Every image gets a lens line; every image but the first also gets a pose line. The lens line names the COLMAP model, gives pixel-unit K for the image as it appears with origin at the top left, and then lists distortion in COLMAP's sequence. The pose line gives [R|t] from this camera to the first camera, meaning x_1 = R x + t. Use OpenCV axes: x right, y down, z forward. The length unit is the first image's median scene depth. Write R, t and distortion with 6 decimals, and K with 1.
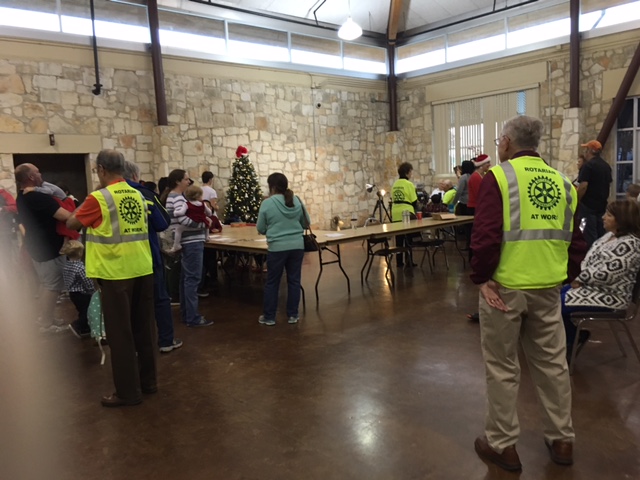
lens RADIAL K [[549.3, 0, 322.4], [0, 549.3, 238.8], [0, 0, 1]] dist [0.090220, -0.125280]
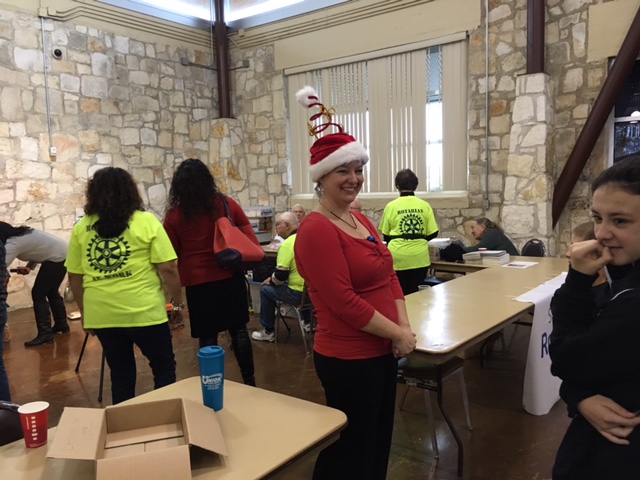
lens RADIAL K [[549.3, 0, 319.7], [0, 549.3, 238.1], [0, 0, 1]] dist [0.090220, -0.125280]
pose [[0.982925, 0.006969, 0.183874, 0.138852], [-0.002289, 0.999668, -0.025652, -0.060028], [-0.183992, 0.024793, 0.982615, 0.461739]]
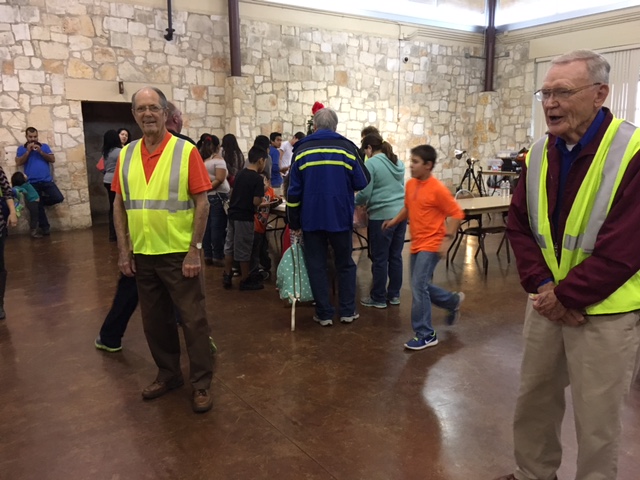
lens RADIAL K [[549.3, 0, 323.4], [0, 549.3, 241.8], [0, 0, 1]] dist [0.090220, -0.125280]
pose [[0.989870, 0.065800, -0.125805, -0.006579], [-0.056771, 0.995637, 0.074054, -0.004688], [0.130129, -0.066162, 0.989287, 0.067066]]
